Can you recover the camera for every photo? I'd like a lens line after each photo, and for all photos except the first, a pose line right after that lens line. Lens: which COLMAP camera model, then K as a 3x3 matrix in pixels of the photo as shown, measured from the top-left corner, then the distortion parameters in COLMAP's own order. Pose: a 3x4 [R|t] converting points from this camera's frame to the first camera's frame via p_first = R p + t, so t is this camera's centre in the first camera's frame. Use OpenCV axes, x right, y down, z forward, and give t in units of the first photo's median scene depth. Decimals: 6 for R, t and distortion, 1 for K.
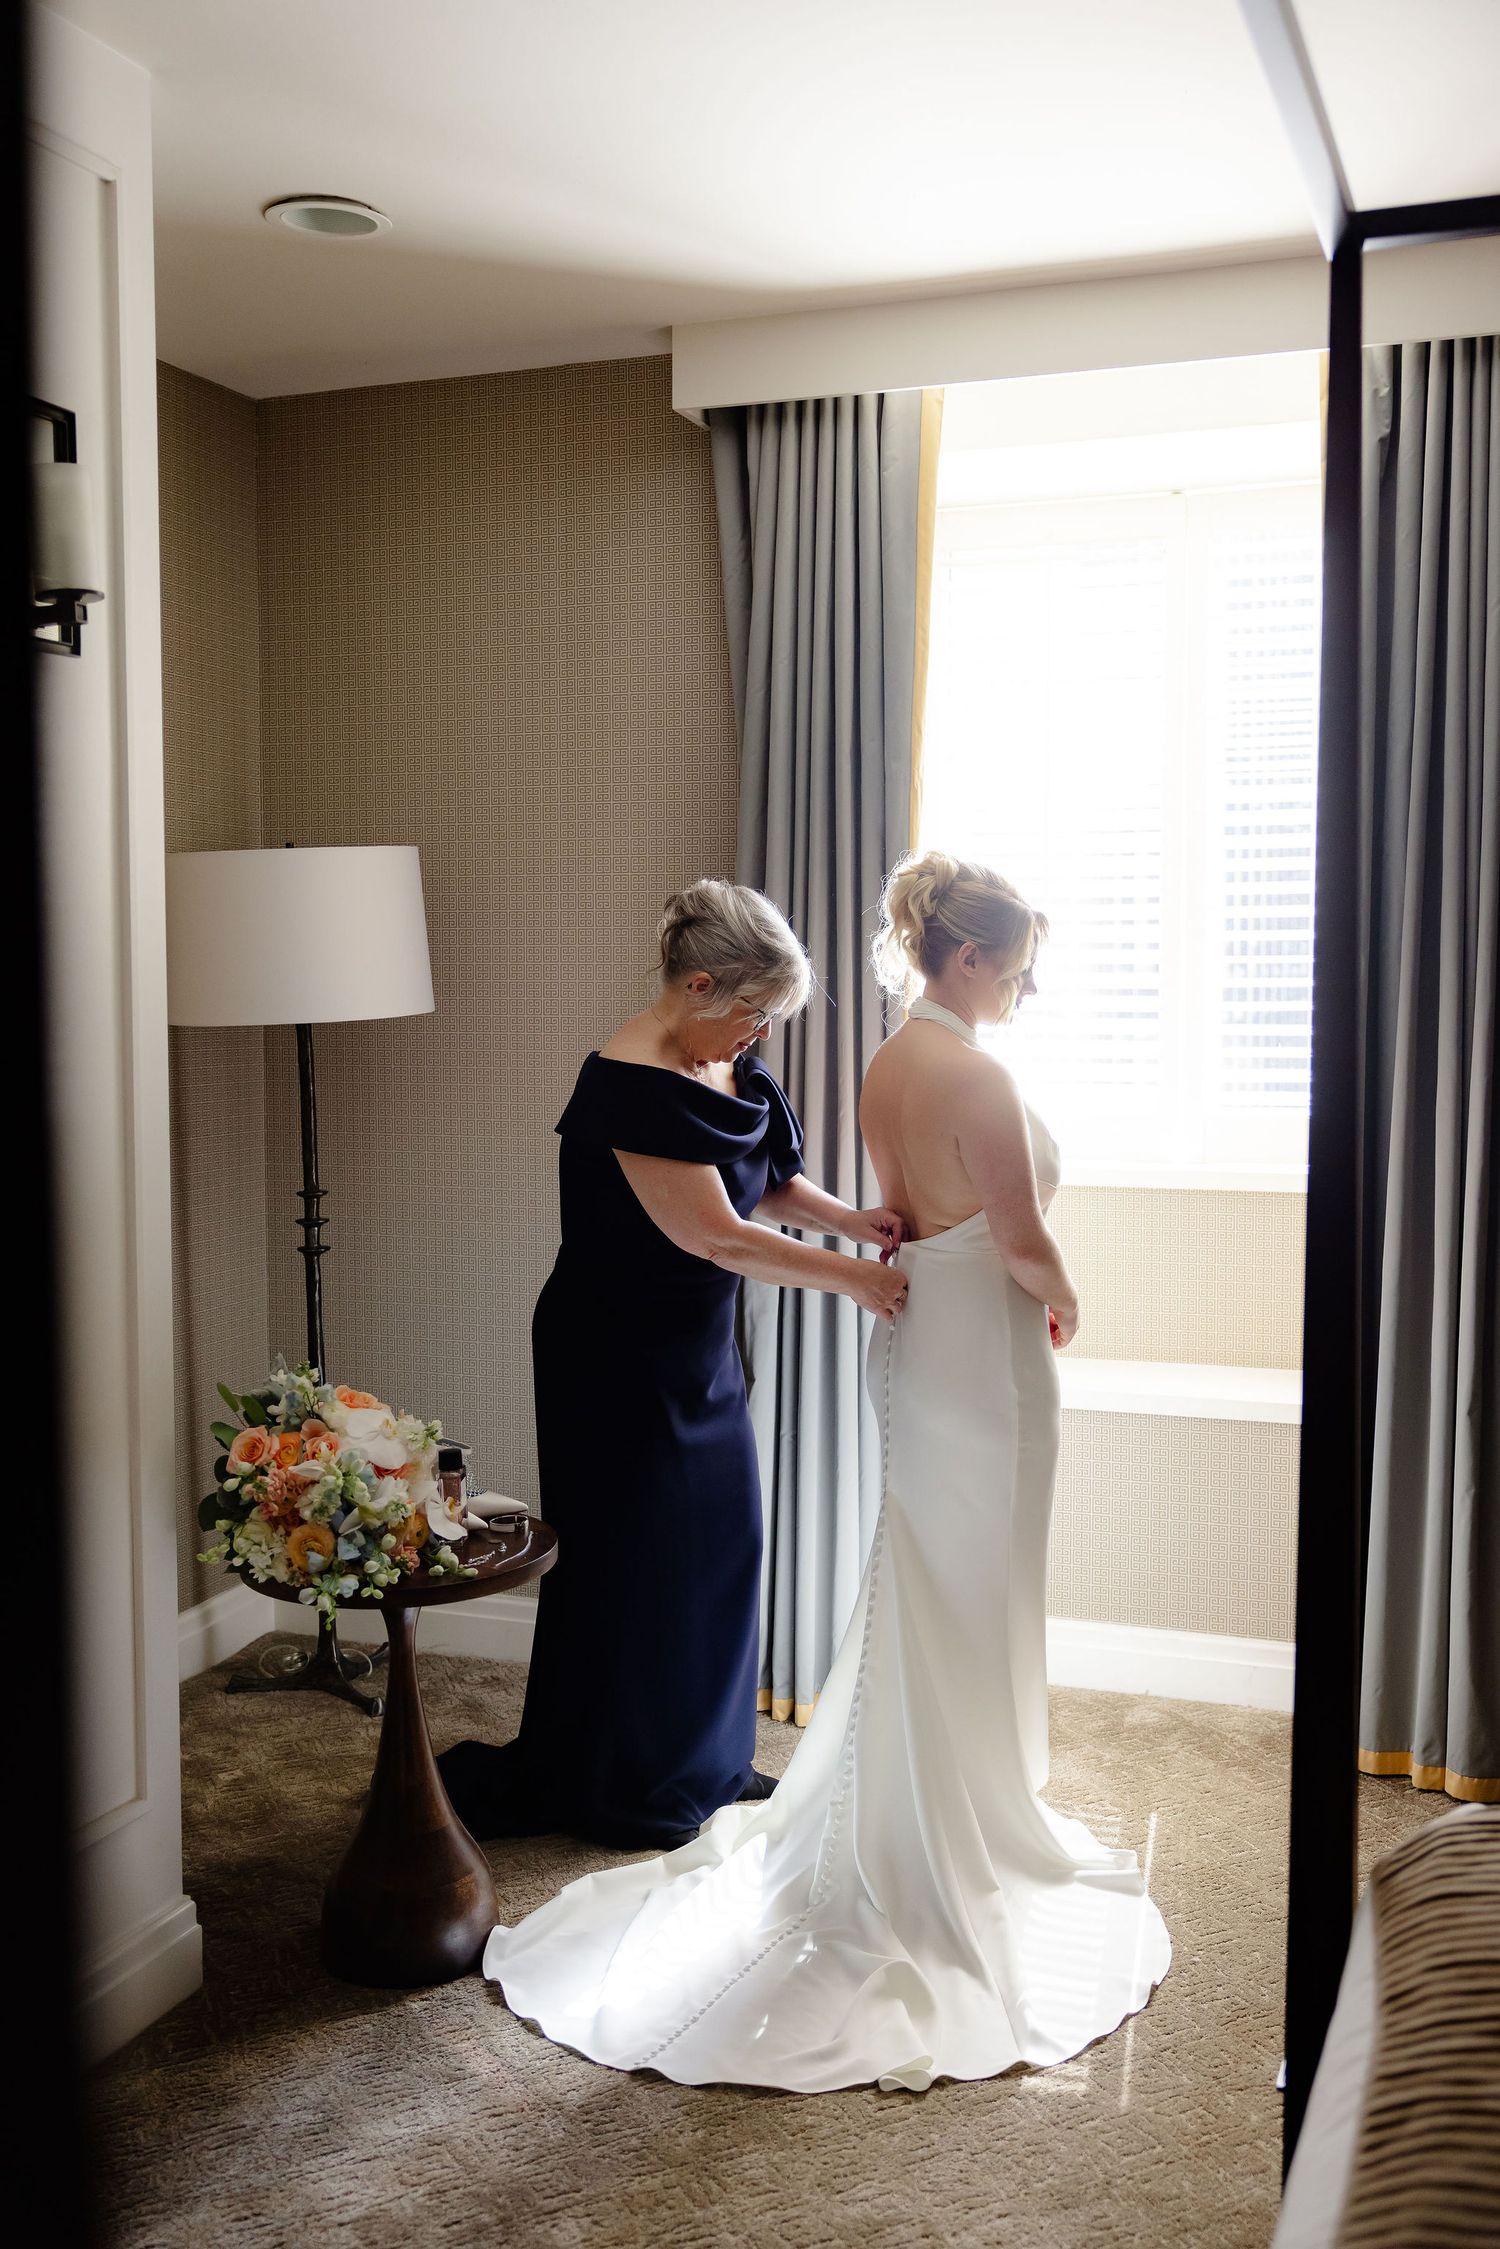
lens RADIAL K [[2106.8, 0, 765.9], [0, 2106.8, 1106.2], [0, 0, 1]] dist [-0.001476, 0.000823]
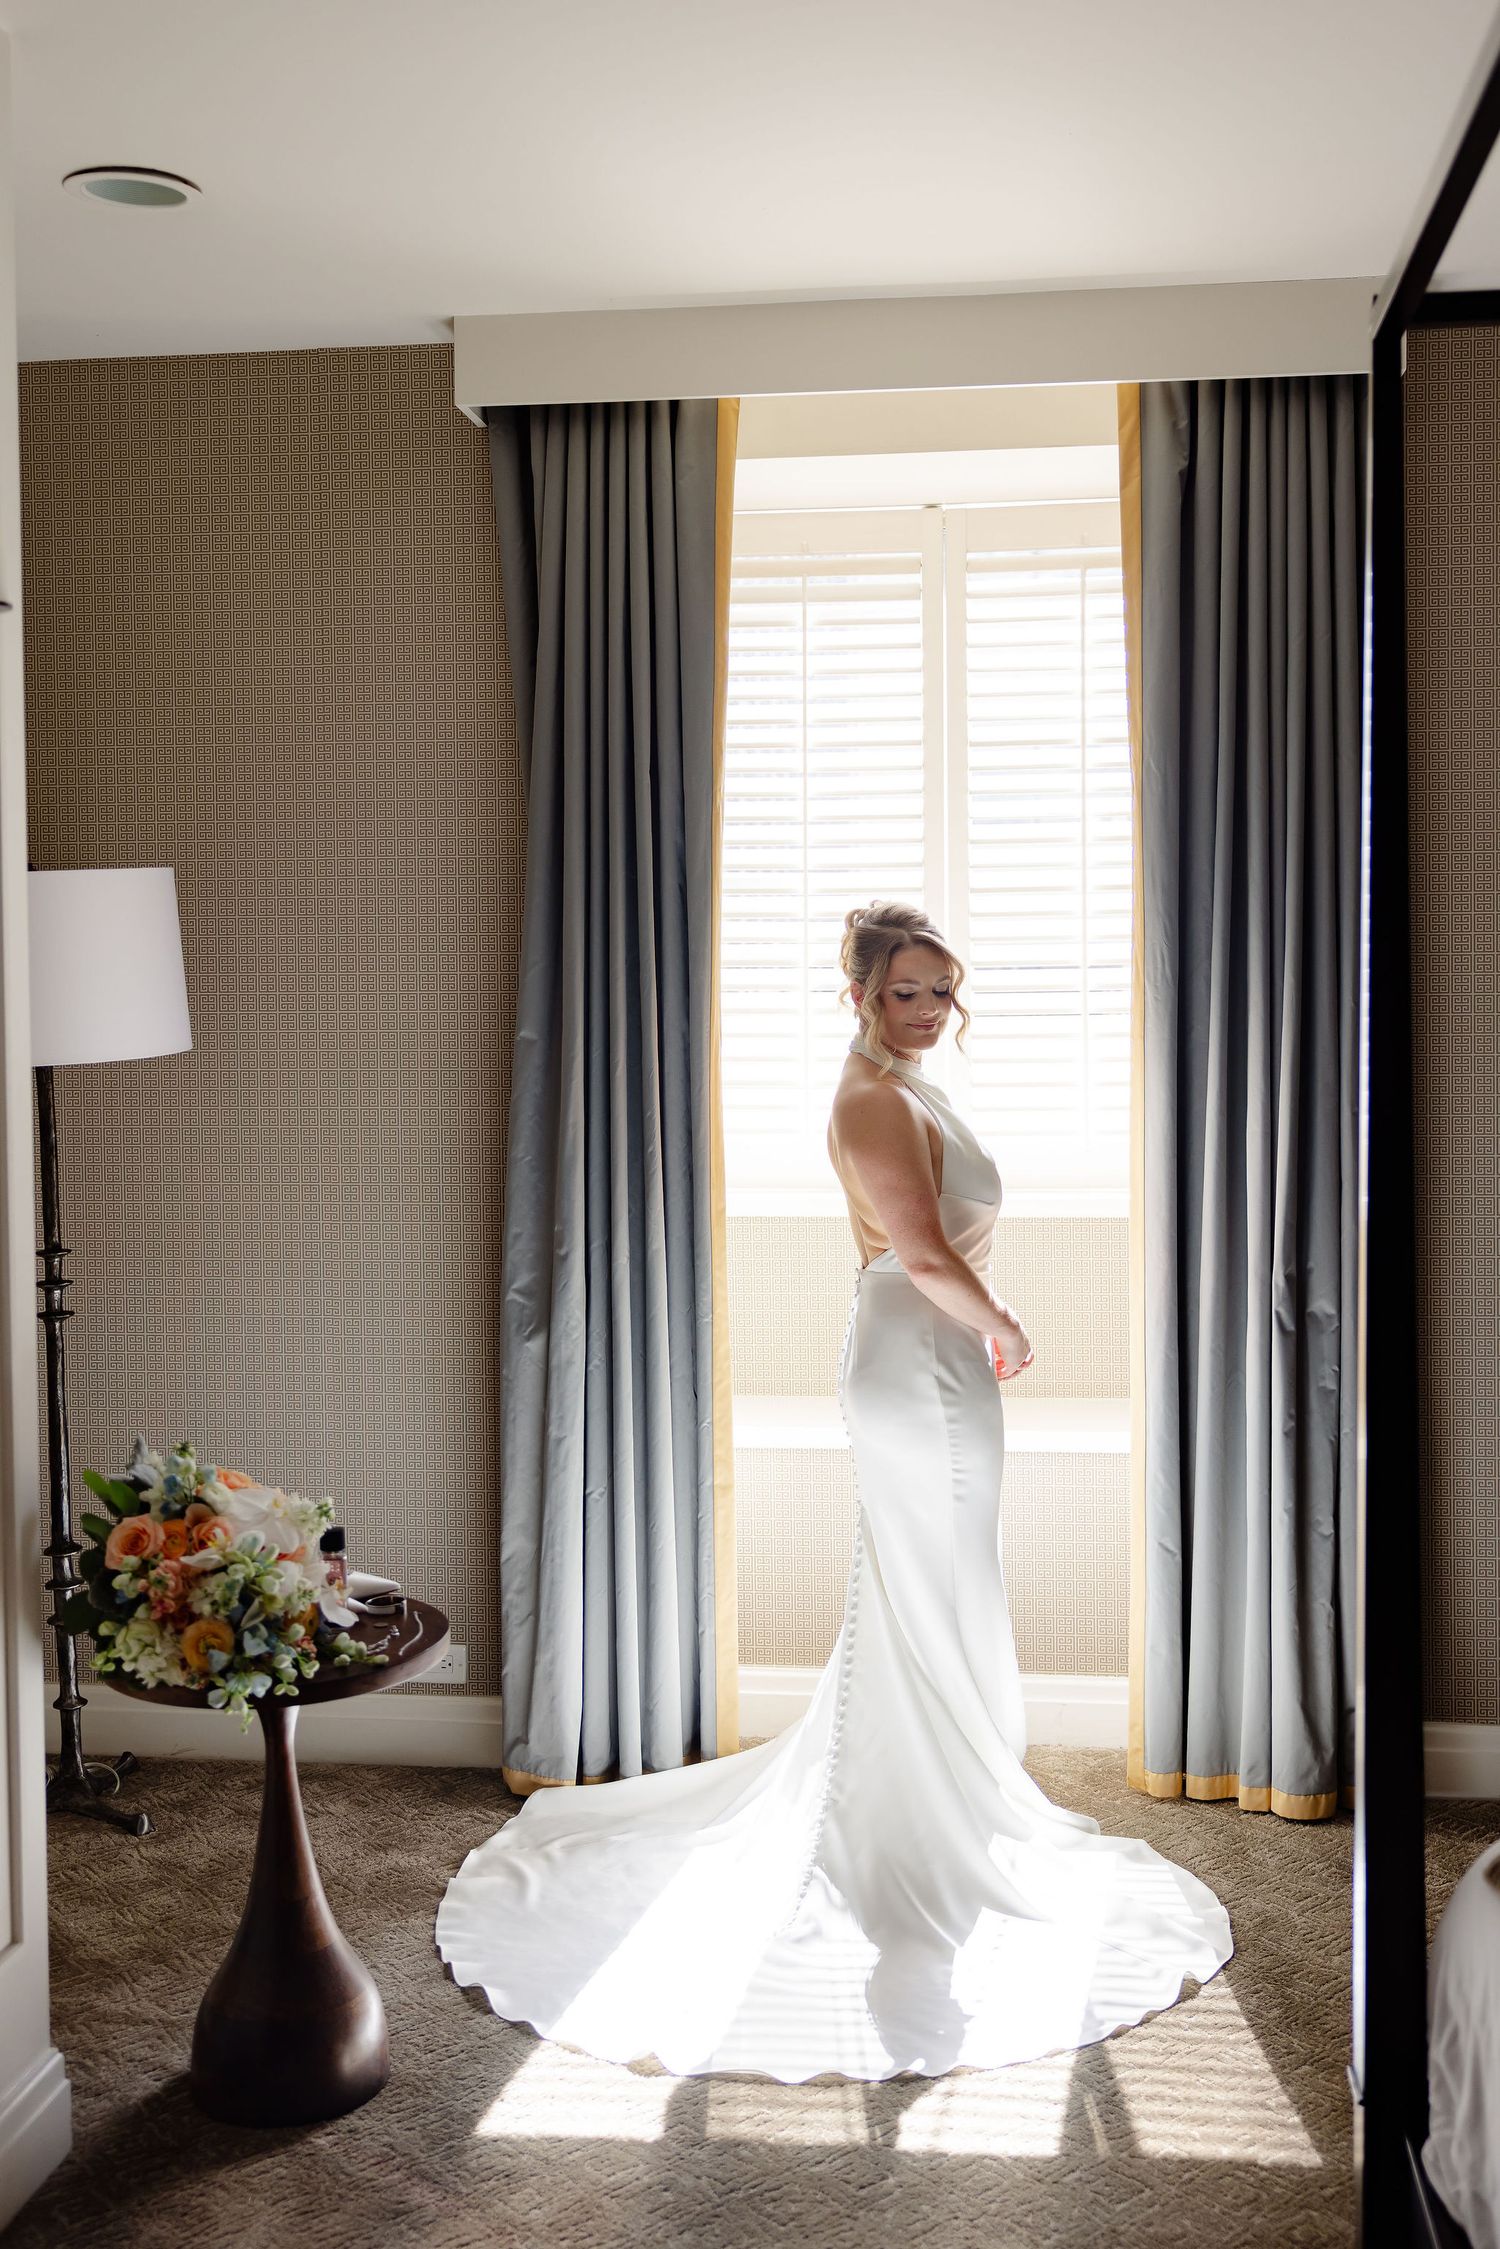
lens RADIAL K [[2278.7, 0, 752.3], [0, 2278.7, 1057.9], [0, 0, 1]] dist [0.004079, -0.009675]
pose [[0.975812, -0.016413, 0.217993, -0.193624], [0.022775, 0.999384, -0.026706, -0.012469], [-0.217421, 0.031025, 0.975585, -0.020875]]
